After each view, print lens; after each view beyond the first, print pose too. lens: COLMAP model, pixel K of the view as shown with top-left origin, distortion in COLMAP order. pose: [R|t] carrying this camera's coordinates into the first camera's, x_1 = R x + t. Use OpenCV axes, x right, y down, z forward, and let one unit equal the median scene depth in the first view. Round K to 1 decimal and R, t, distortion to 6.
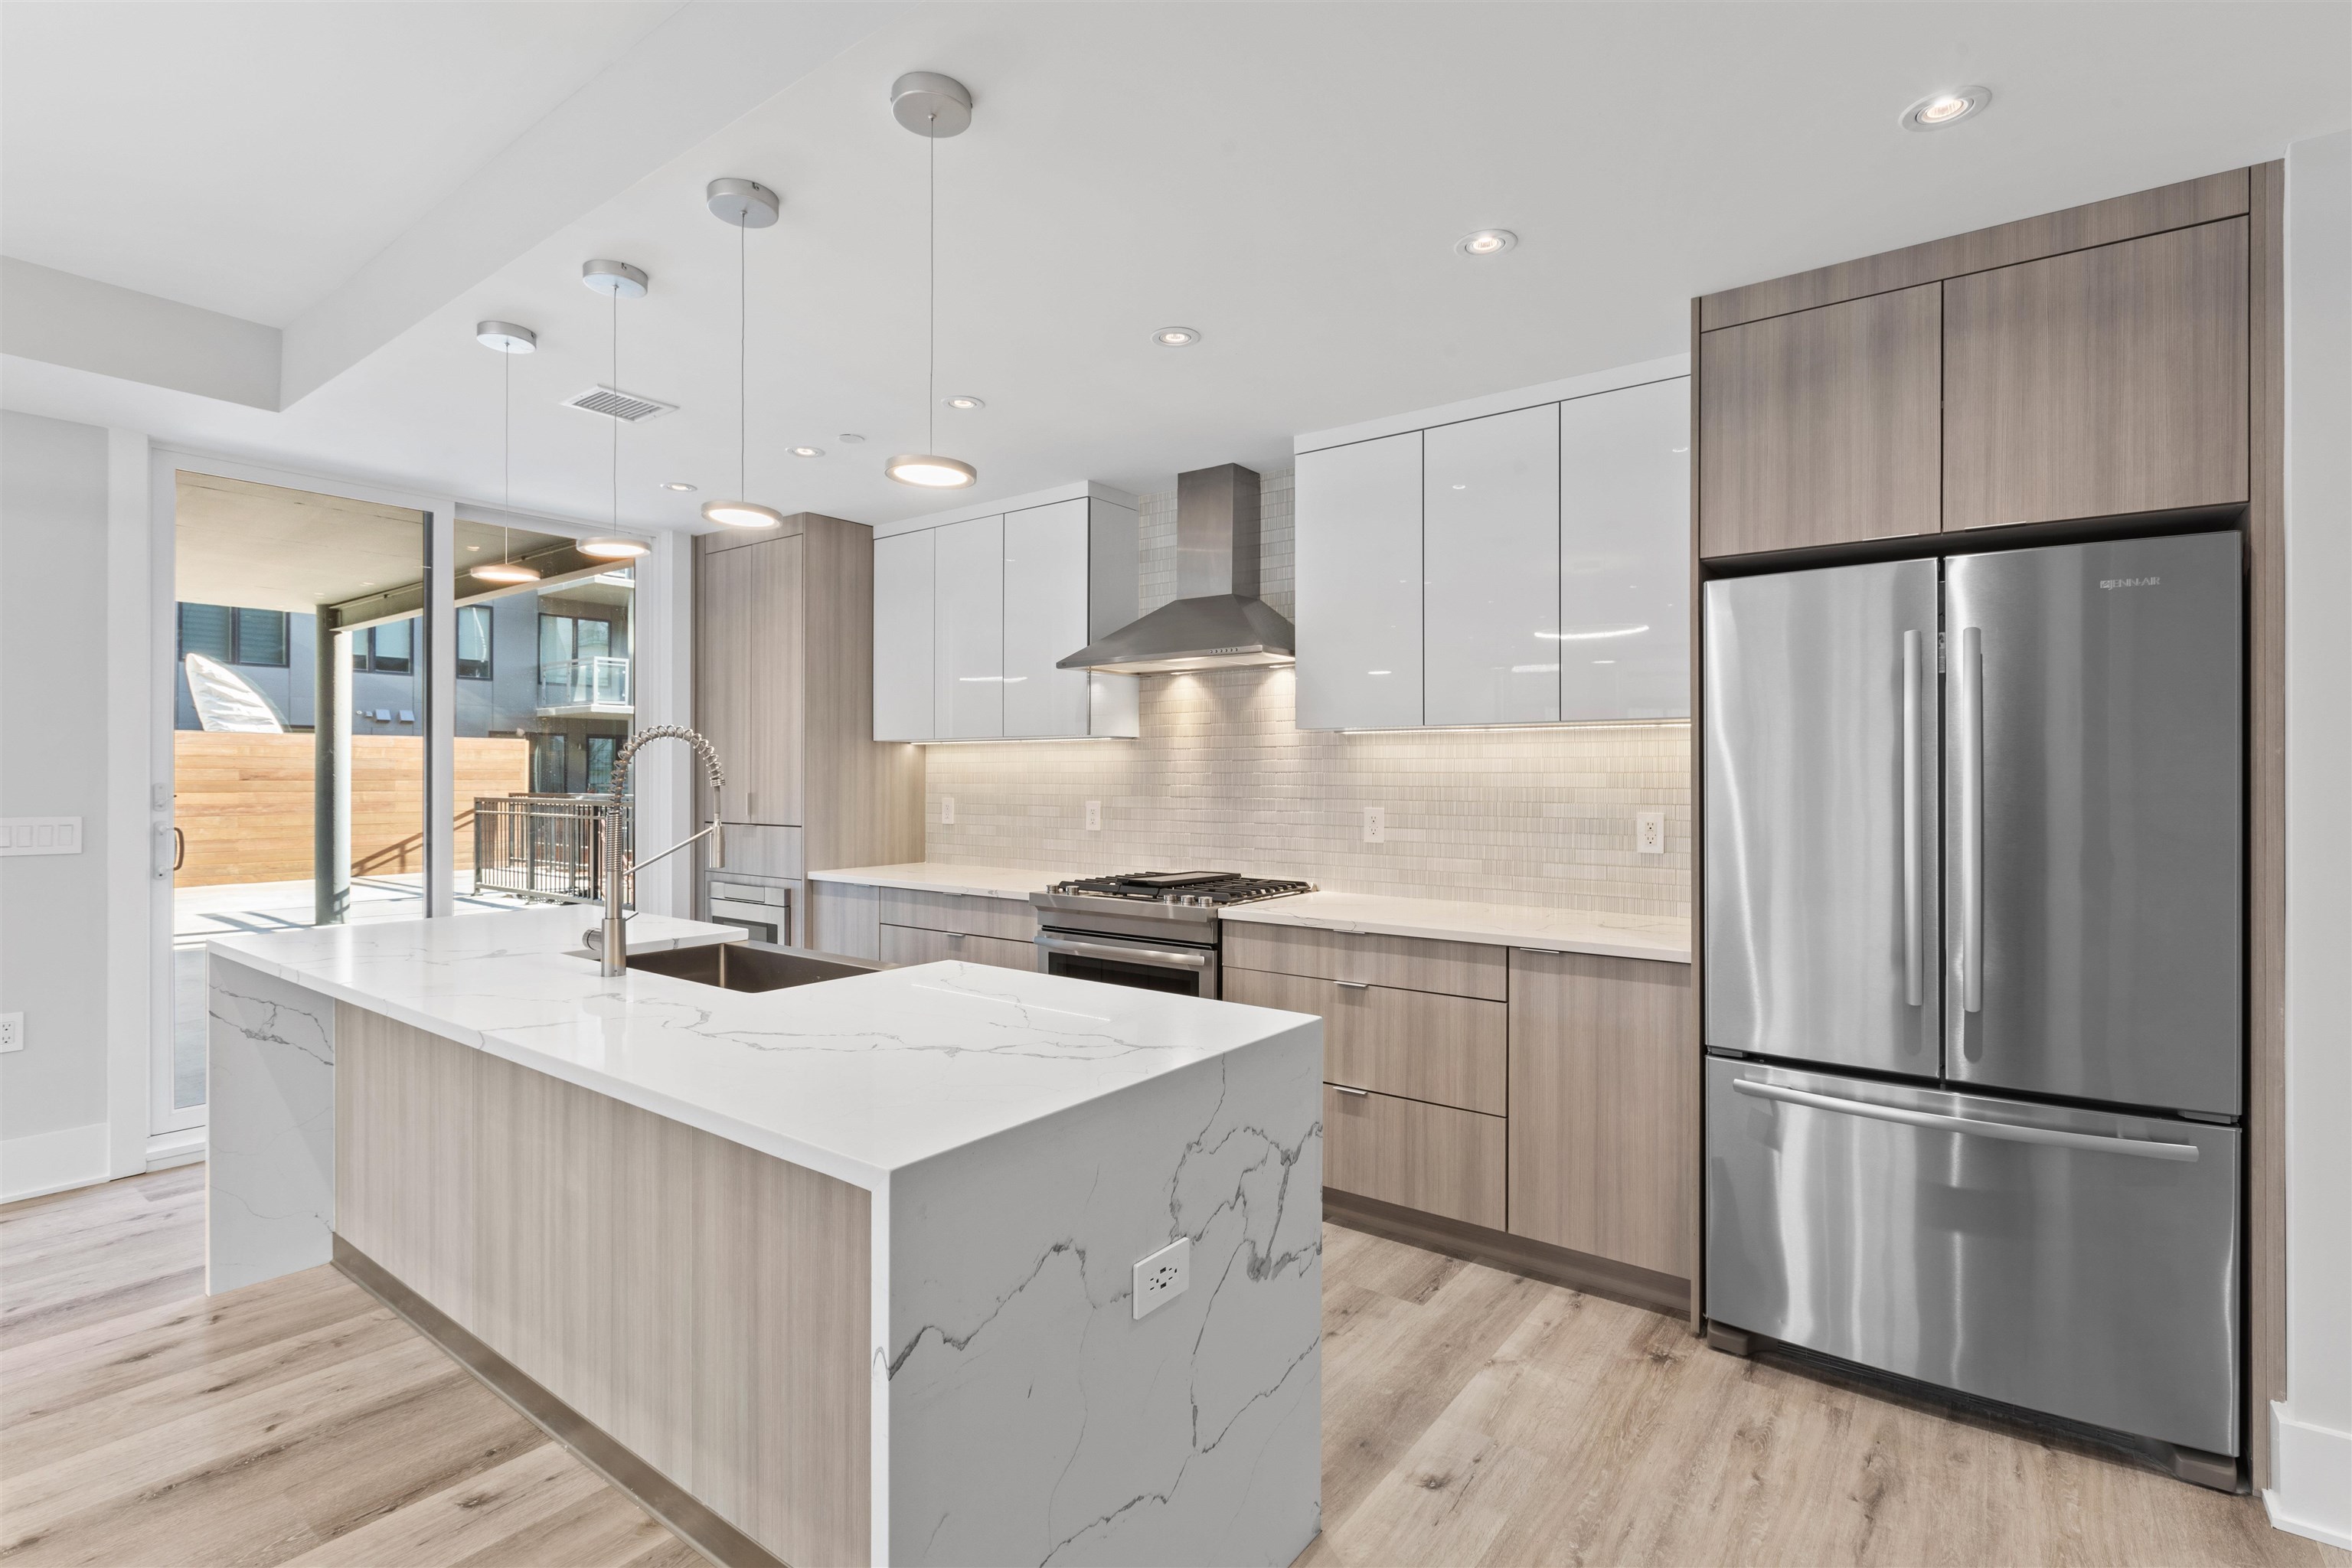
lens RADIAL K [[1099.5, 0, 1173.9], [0, 1099.5, 775.0], [0, 0, 1]] dist [-0.003016, 0.000188]
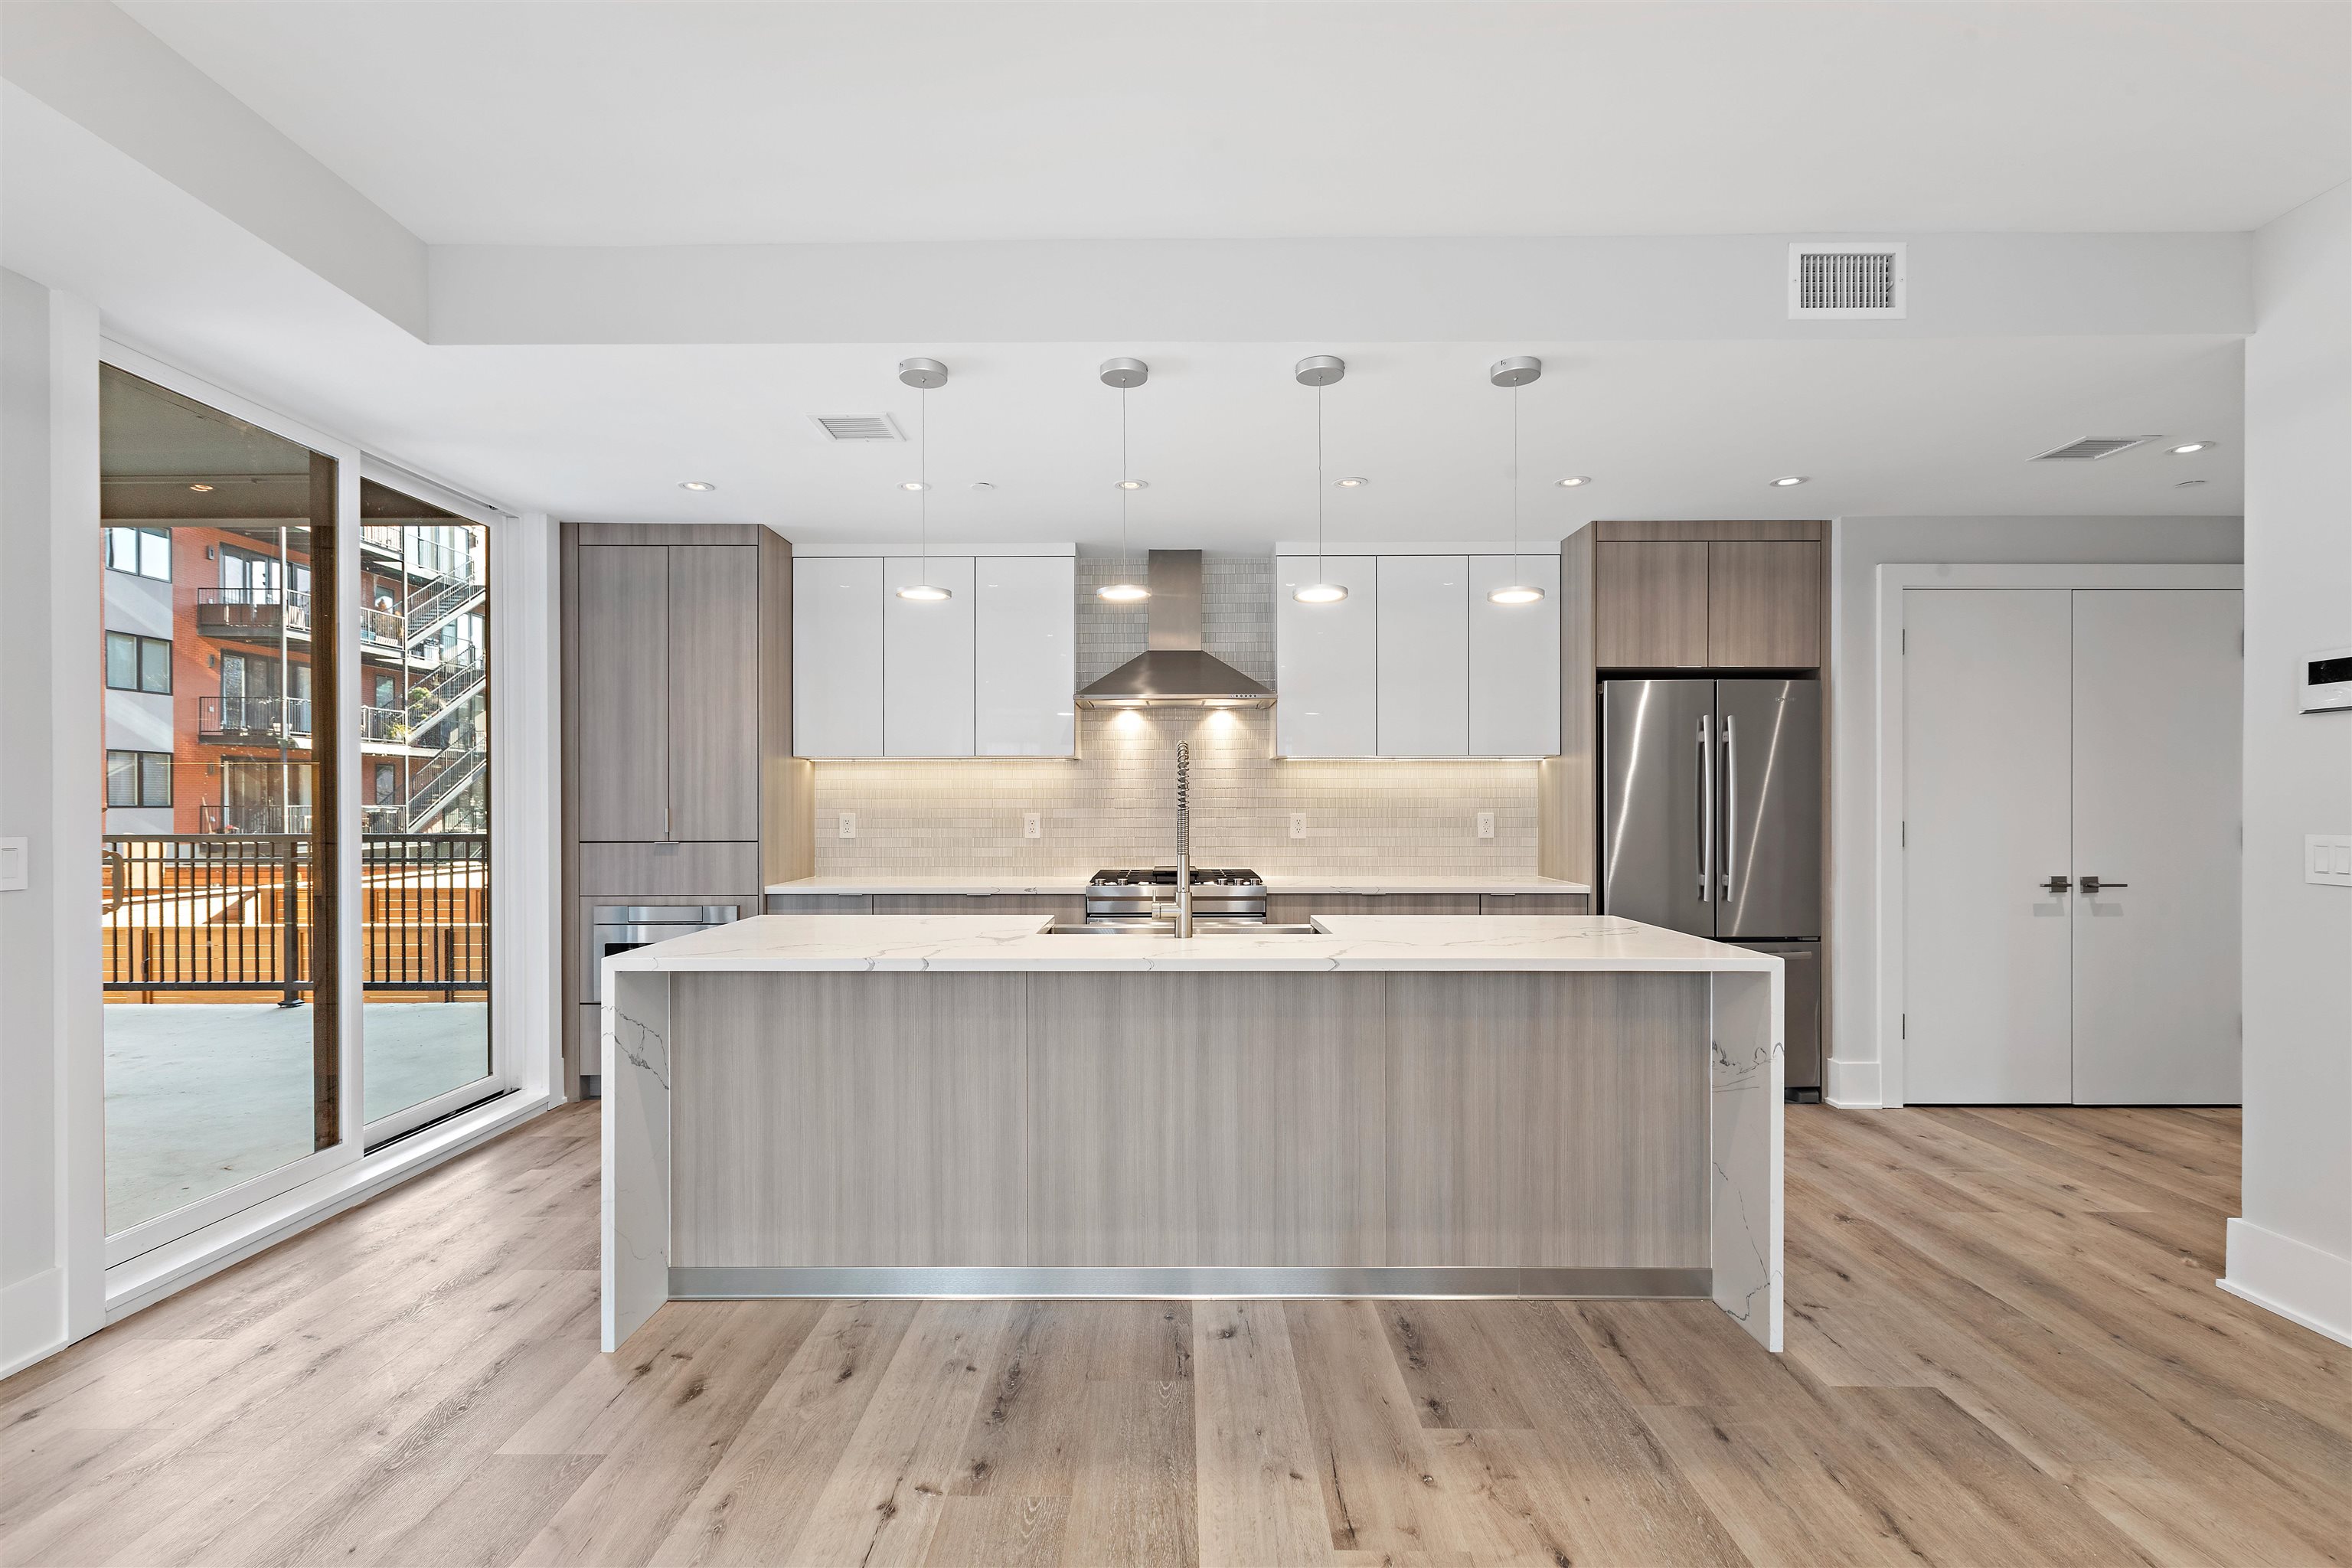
lens RADIAL K [[1061.7, 0, 1165.7], [0, 1061.7, 809.4], [0, 0, 1]] dist [0.002671, 0.000676]
pose [[0.802921, -0.004908, 0.596066, -0.976999], [0.002313, 0.999984, 0.005118, 0.022061], [-0.596081, -0.002730, 0.802919, 0.021450]]
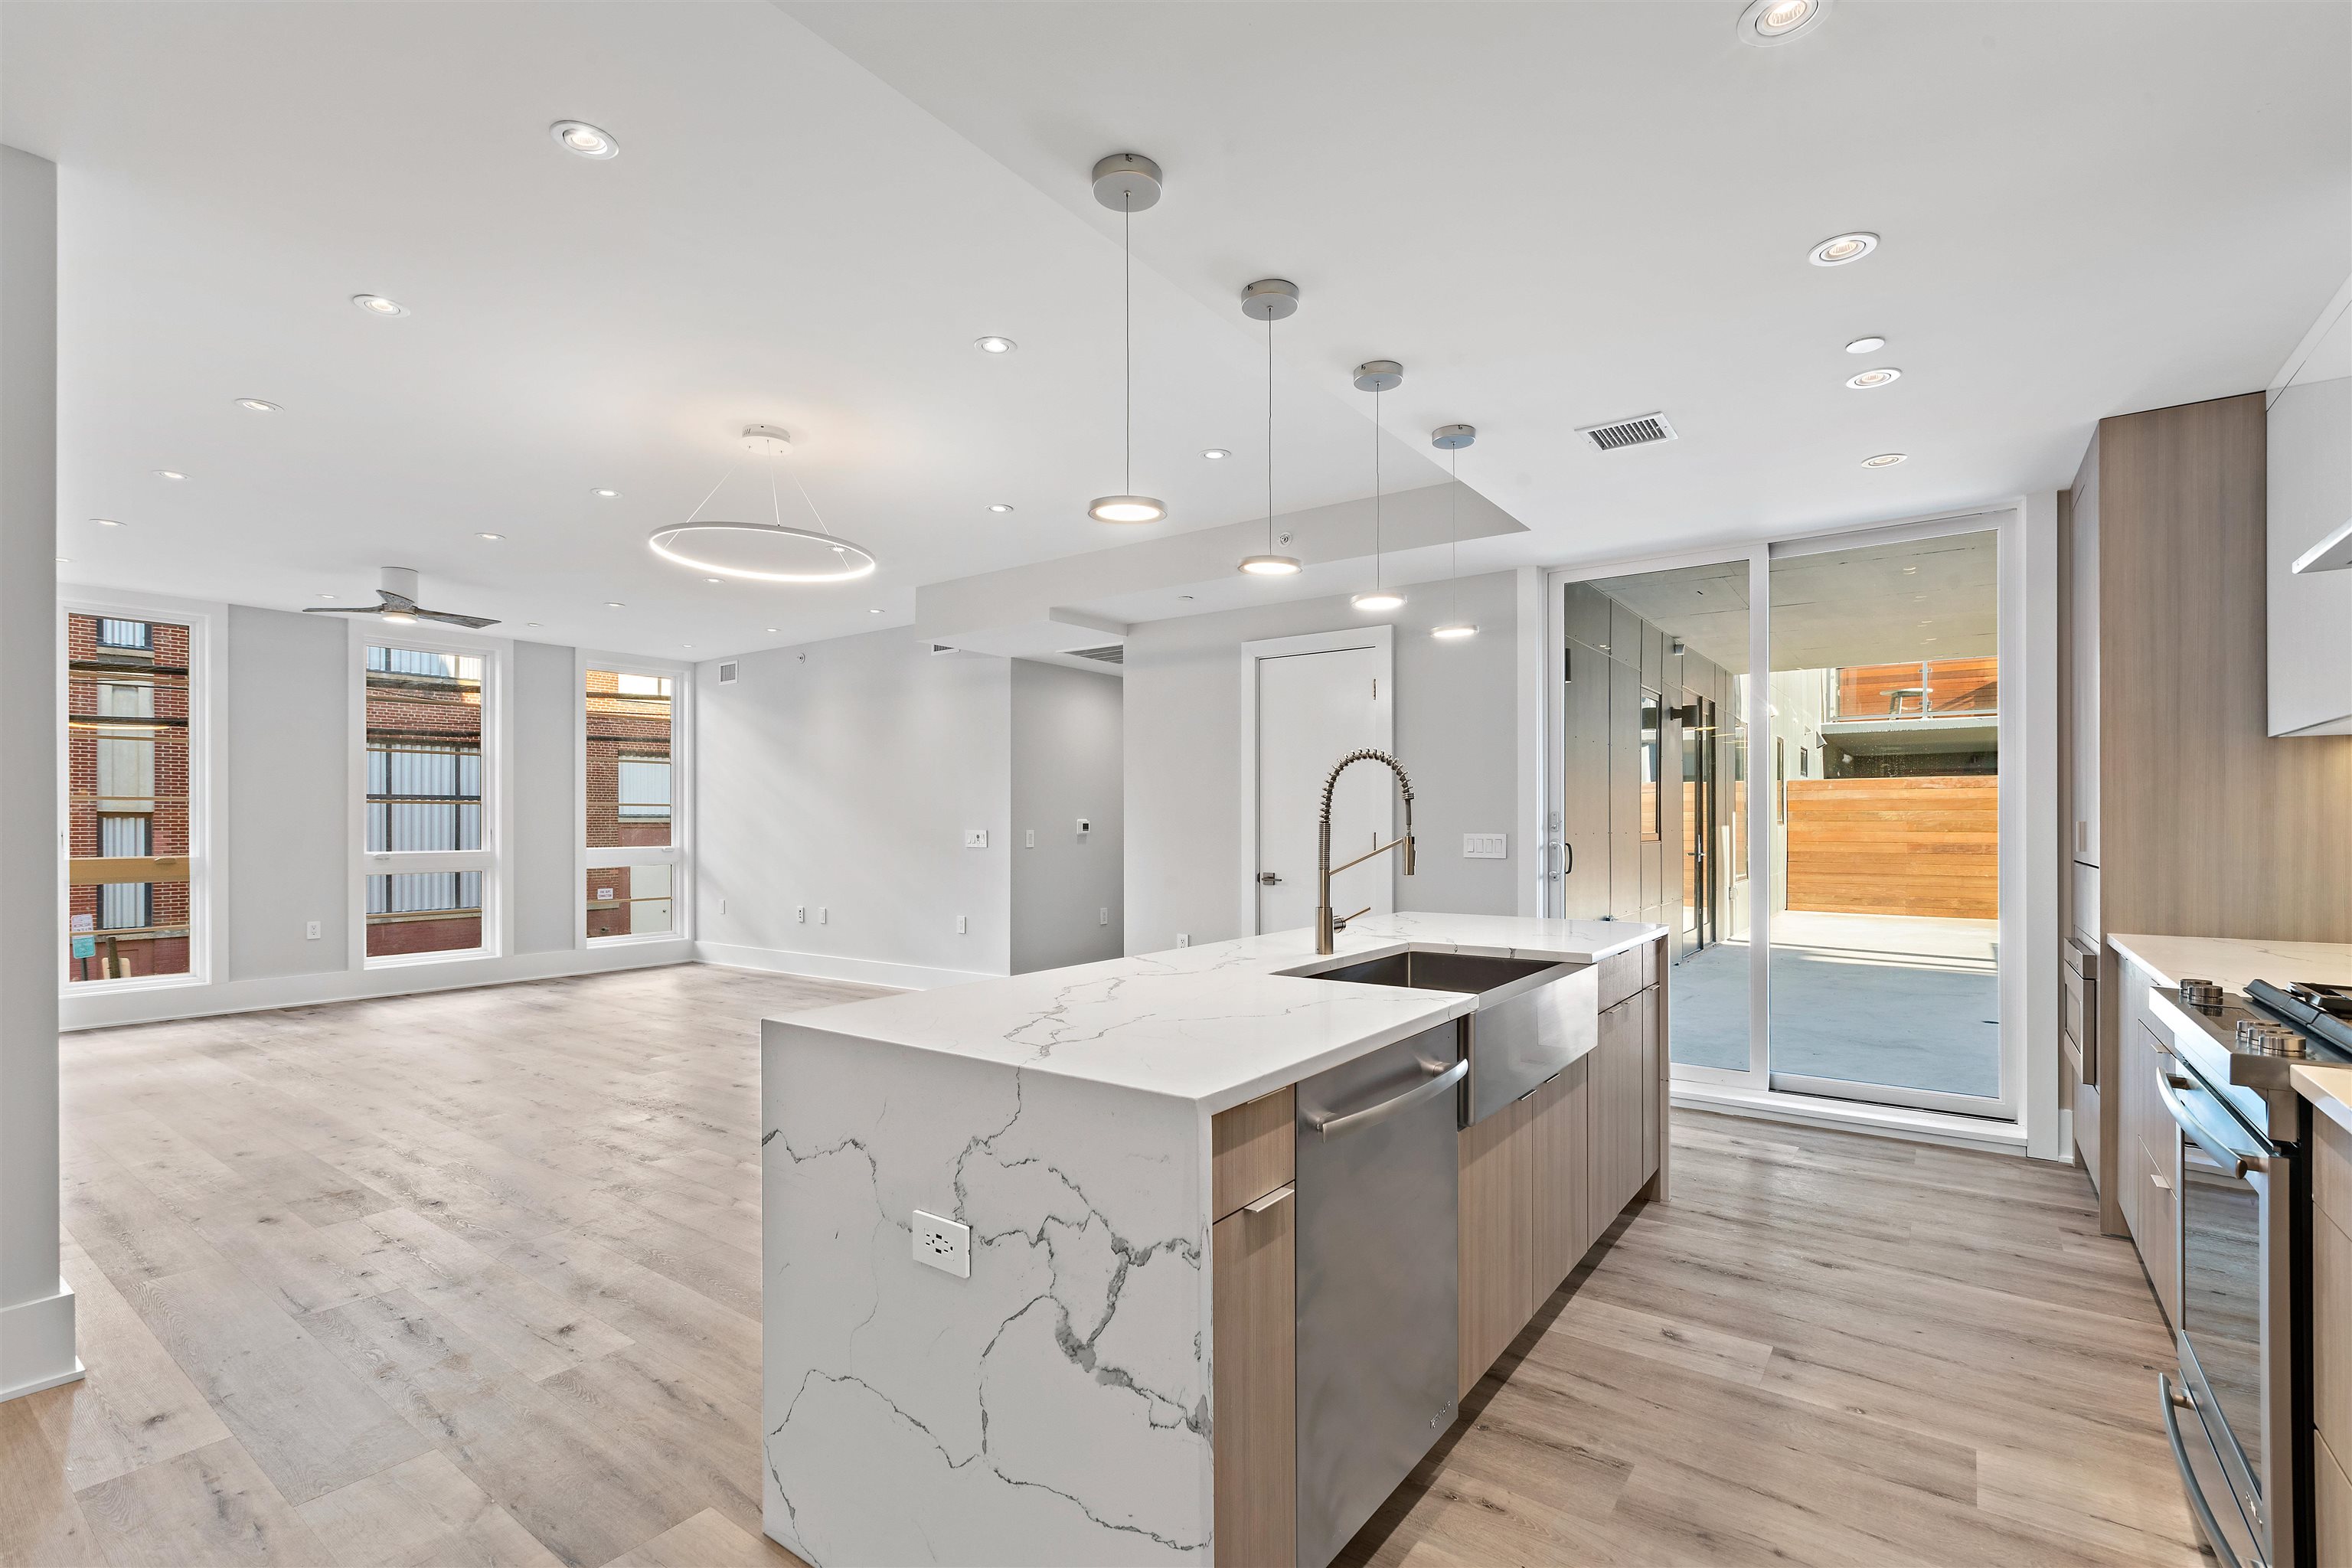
lens RADIAL K [[1062.6, 0, 1179.6], [0, 1062.6, 819.0], [0, 0, 1]] dist [0.003307, -0.000105]
pose [[0.015249, -0.005112, -0.999871, 0.533827], [0.001830, 0.999985, -0.005085, 0.028224], [0.999882, -0.001752, 0.015258, 0.636836]]
